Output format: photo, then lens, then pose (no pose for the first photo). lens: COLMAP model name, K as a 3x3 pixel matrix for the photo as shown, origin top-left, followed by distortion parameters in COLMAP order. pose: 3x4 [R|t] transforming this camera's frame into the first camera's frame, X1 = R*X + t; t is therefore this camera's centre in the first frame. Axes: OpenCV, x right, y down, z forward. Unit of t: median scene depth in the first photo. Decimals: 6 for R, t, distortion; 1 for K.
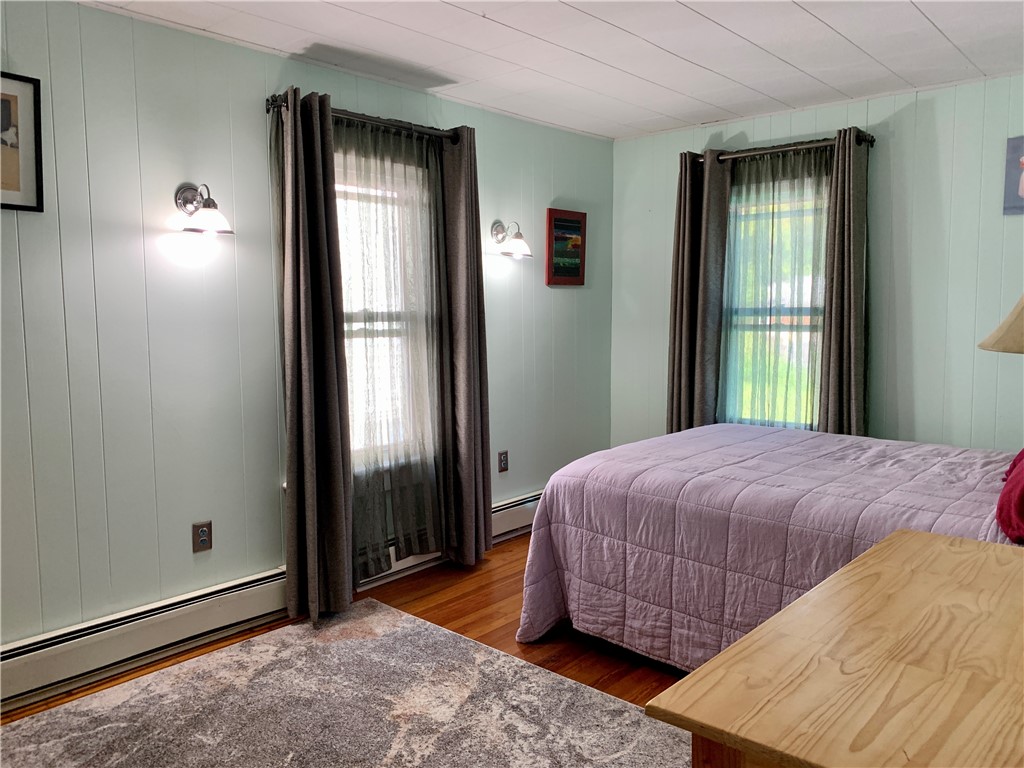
lens RADIAL K [[773.7, 0, 512.5], [0, 773.7, 384.2], [0, 0, 1]] dist [-0.010269, -0.003578]
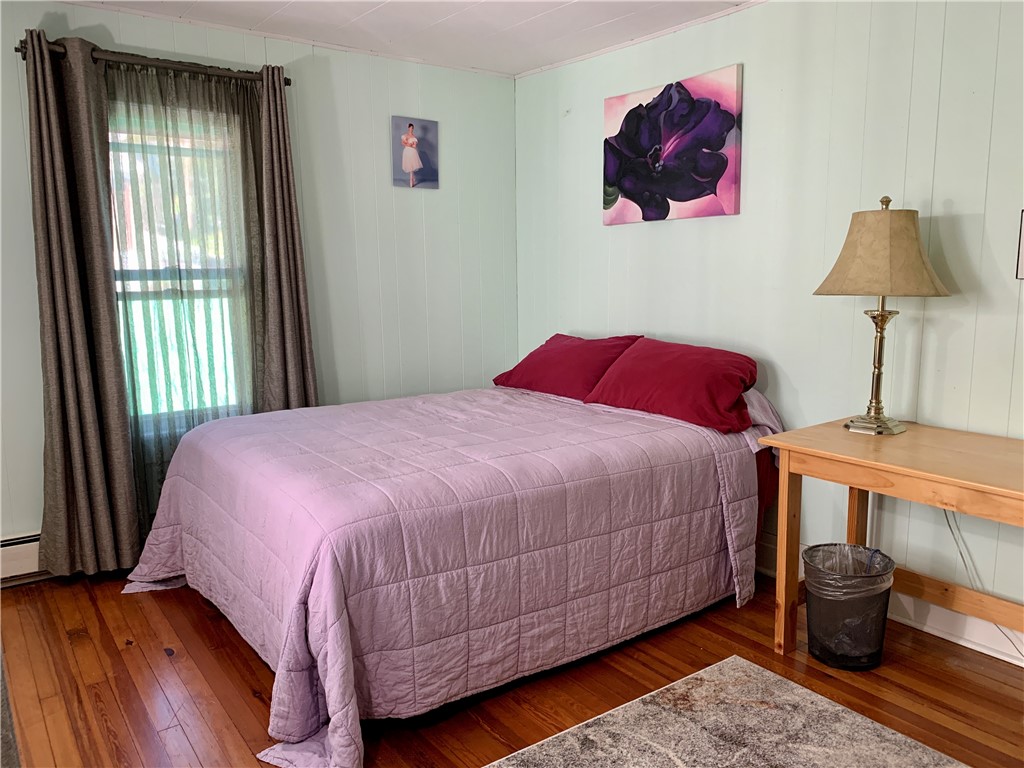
lens RADIAL K [[773.7, 0, 510.6], [0, 773.7, 388.1], [0, 0, 1]] dist [-0.010269, -0.003578]
pose [[0.199428, -0.147653, 0.968725, -0.551061], [0.100141, 0.986478, 0.129743, -0.069112], [-0.974782, 0.071135, 0.211517, 0.739279]]
